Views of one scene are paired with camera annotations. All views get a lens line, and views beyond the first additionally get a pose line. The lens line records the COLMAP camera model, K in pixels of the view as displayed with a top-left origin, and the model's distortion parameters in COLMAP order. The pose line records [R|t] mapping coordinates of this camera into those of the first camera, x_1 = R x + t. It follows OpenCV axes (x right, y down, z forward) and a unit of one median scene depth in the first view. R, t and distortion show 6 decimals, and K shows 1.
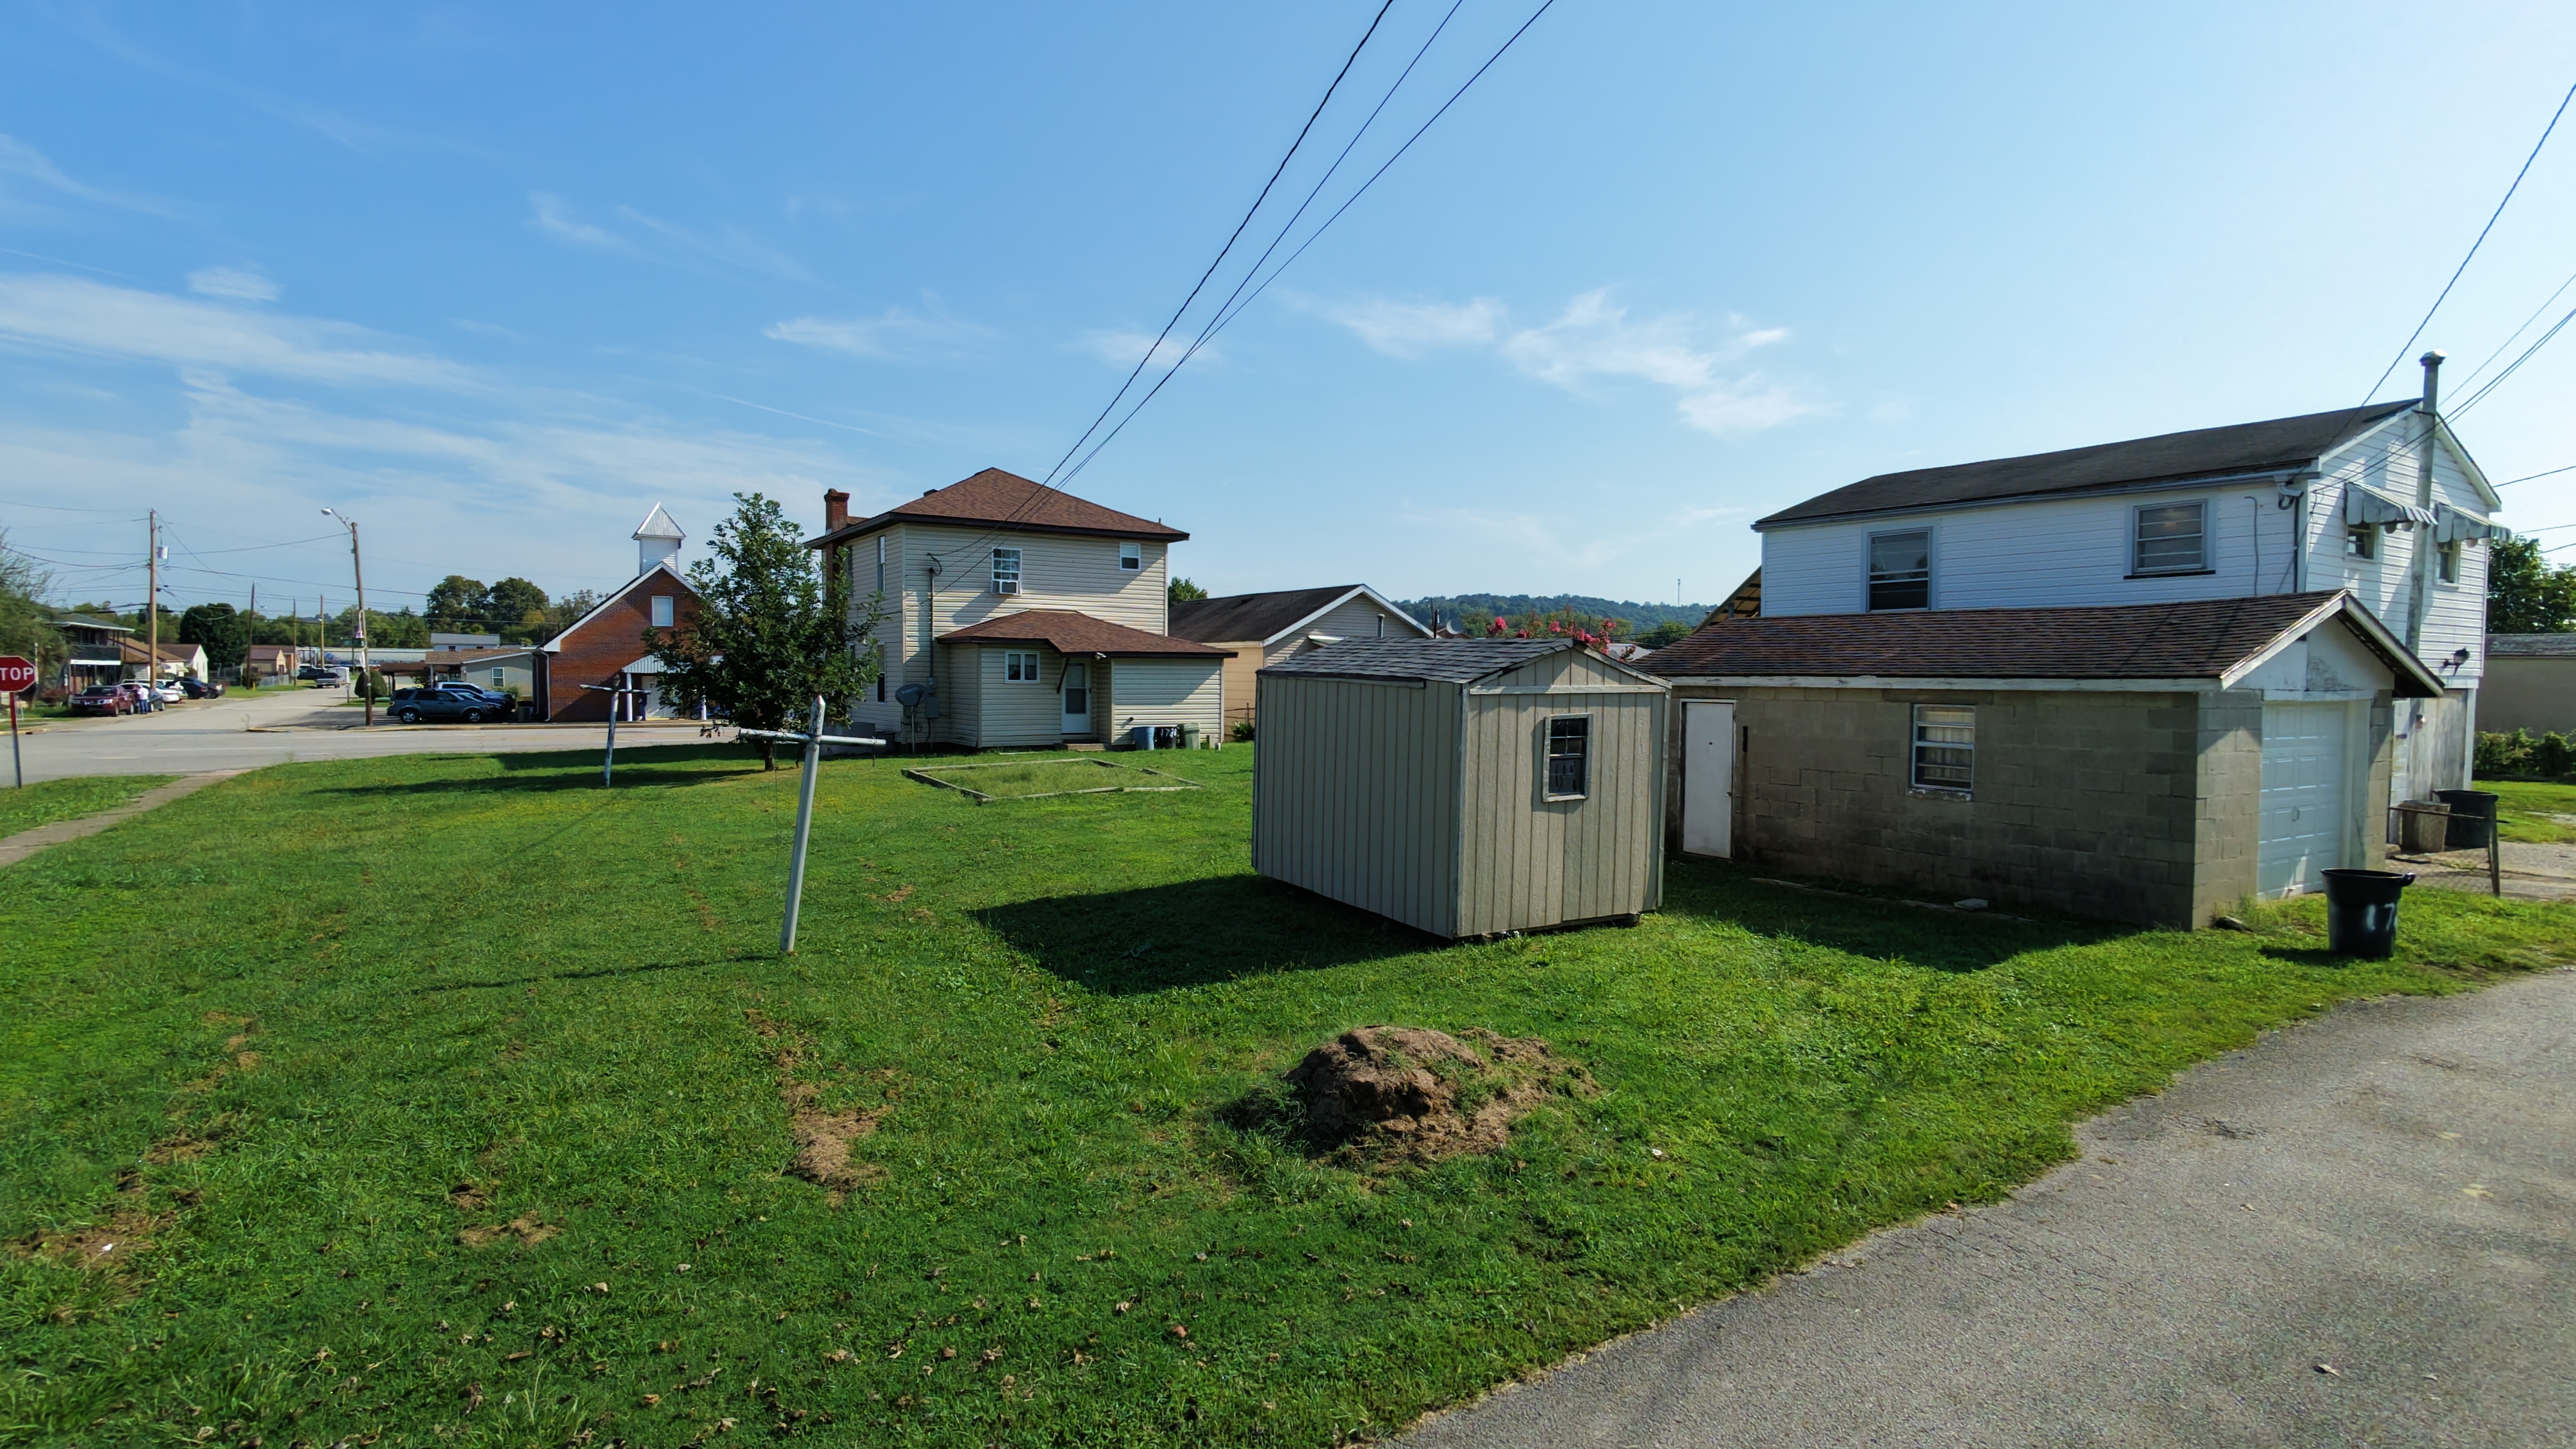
lens RADIAL K [[1188.4, 0, 1286.7], [0, 1188.4, 717.7], [0, 0, 1]] dist [0.000911, 0.000232]
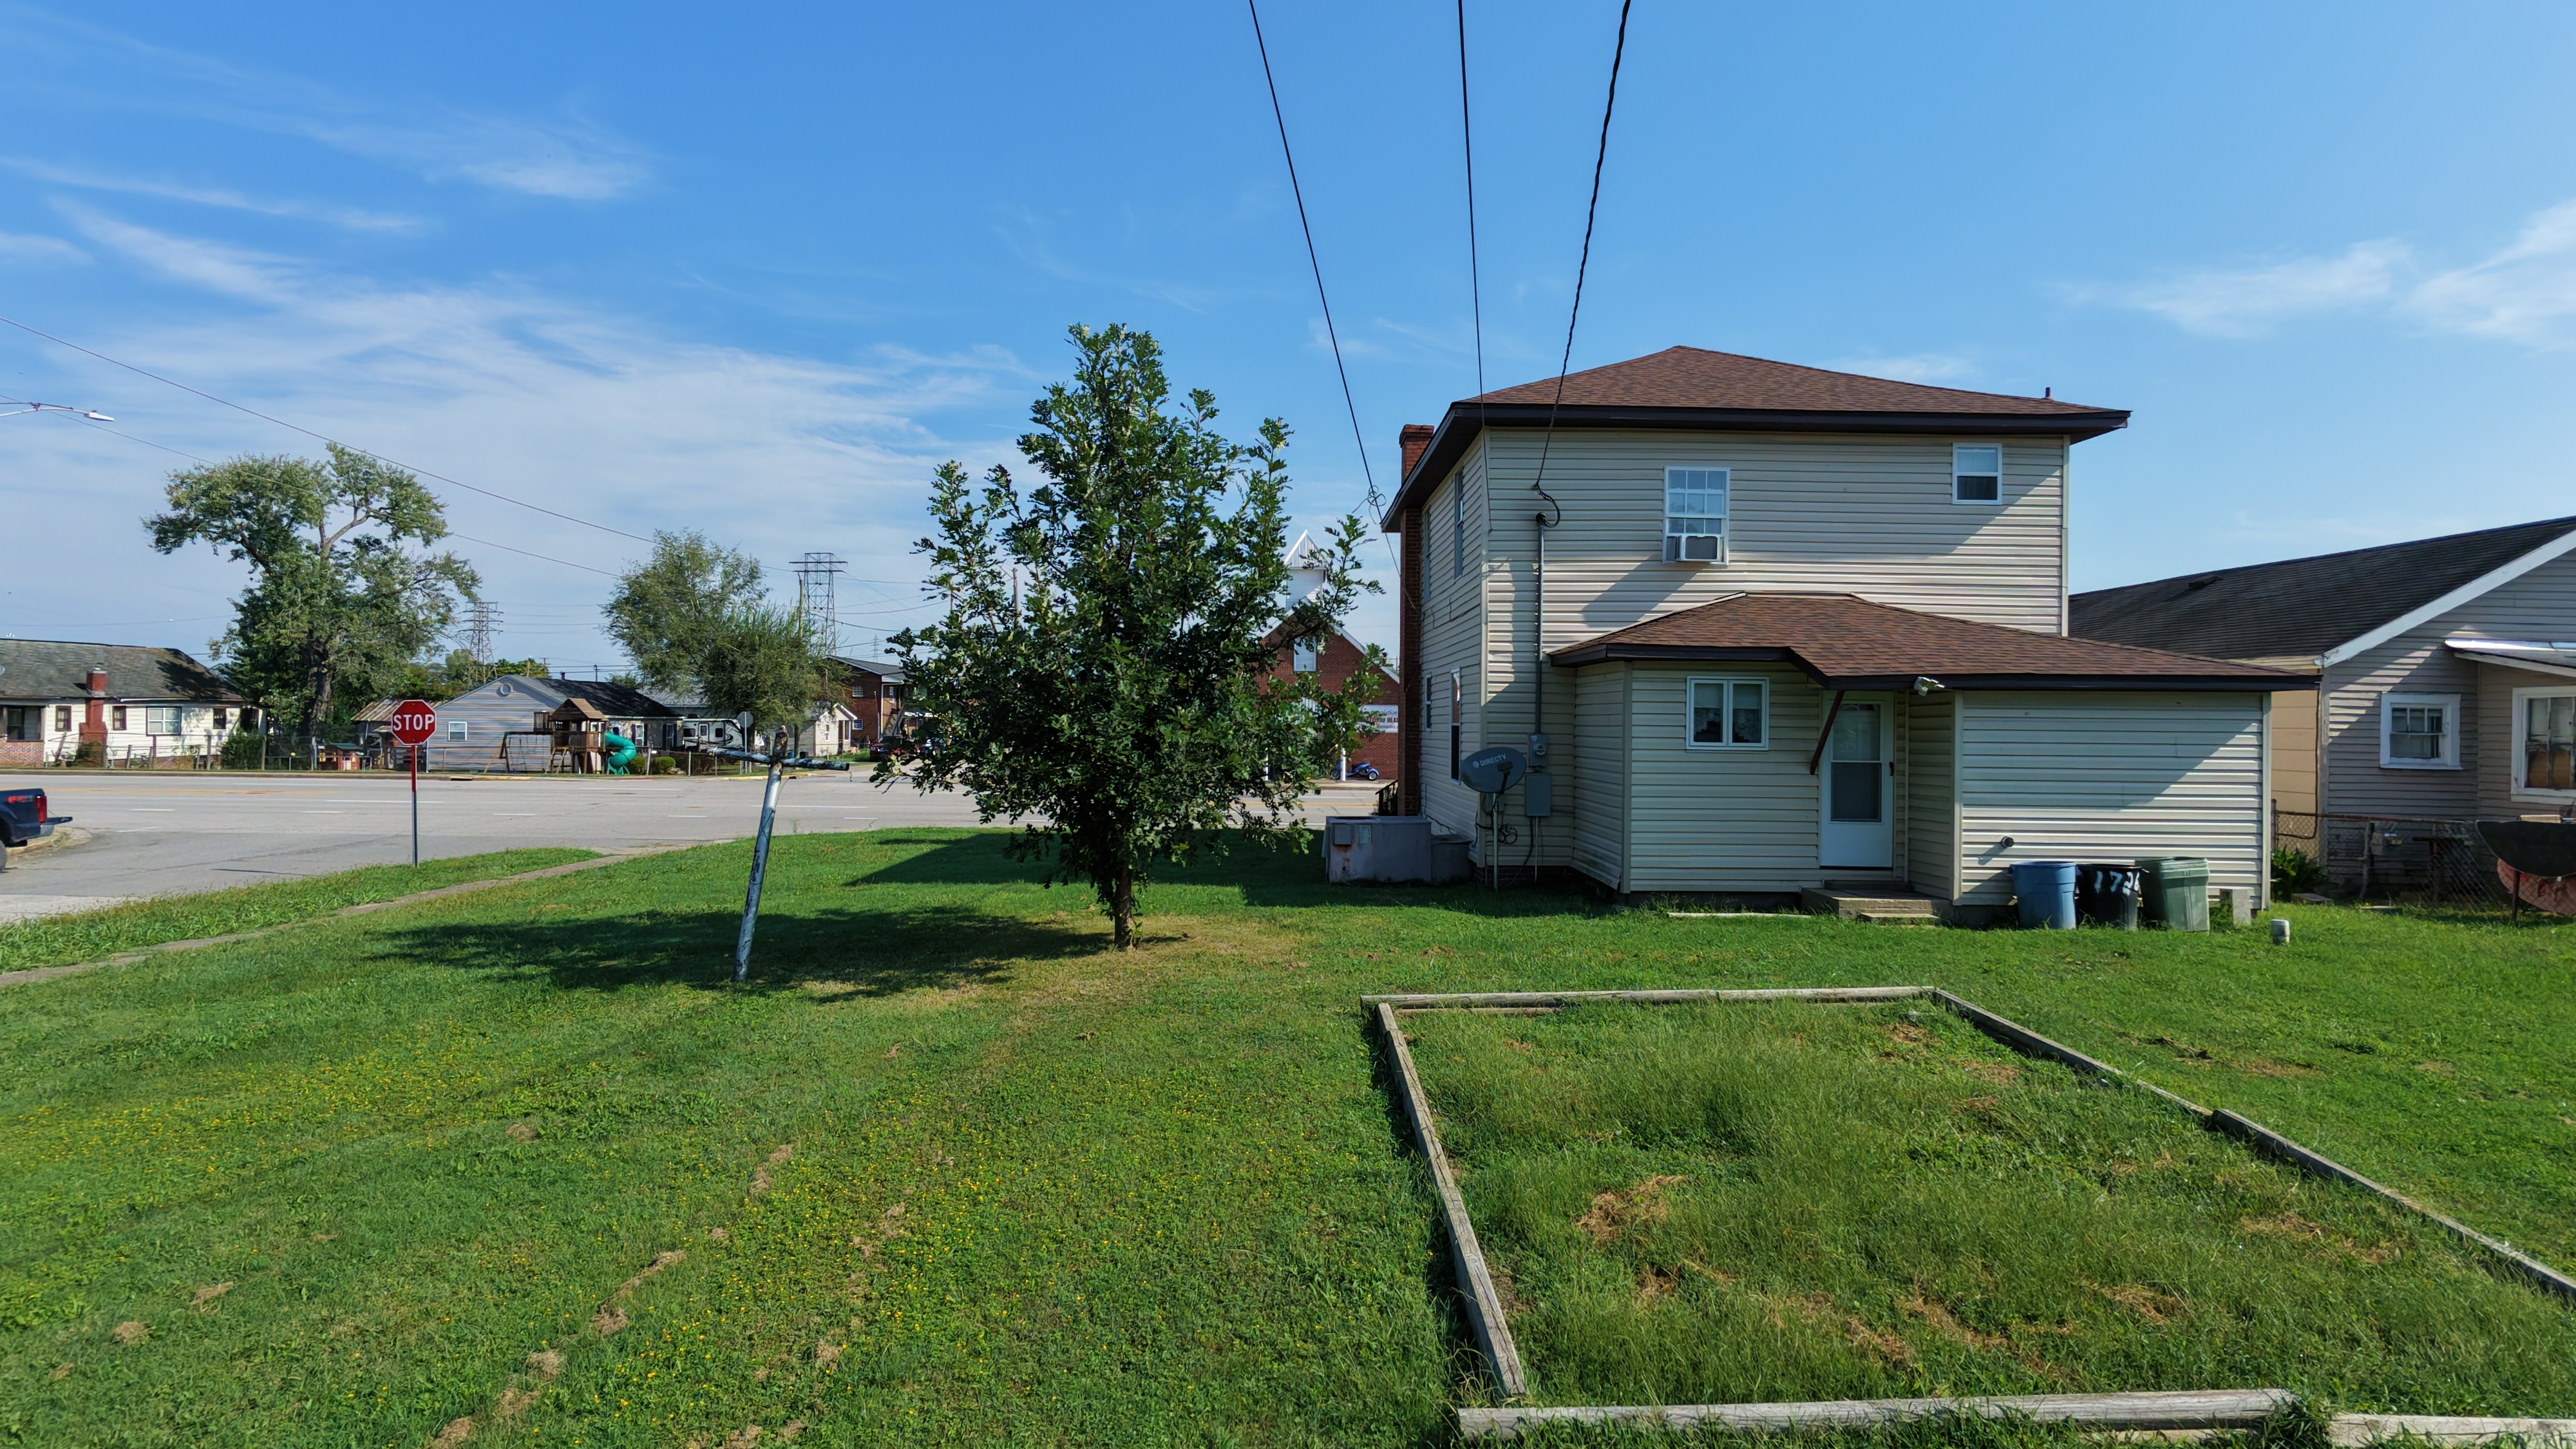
lens RADIAL K [[1188.4, 0, 1286.7], [0, 1188.4, 717.7], [0, 0, 1]] dist [0.000911, 0.000232]
pose [[0.835363, 0.000563, -0.549698, -0.113217], [-0.025743, 0.998942, -0.038098, -0.019255], [0.549096, 0.045977, 0.834494, 0.526455]]
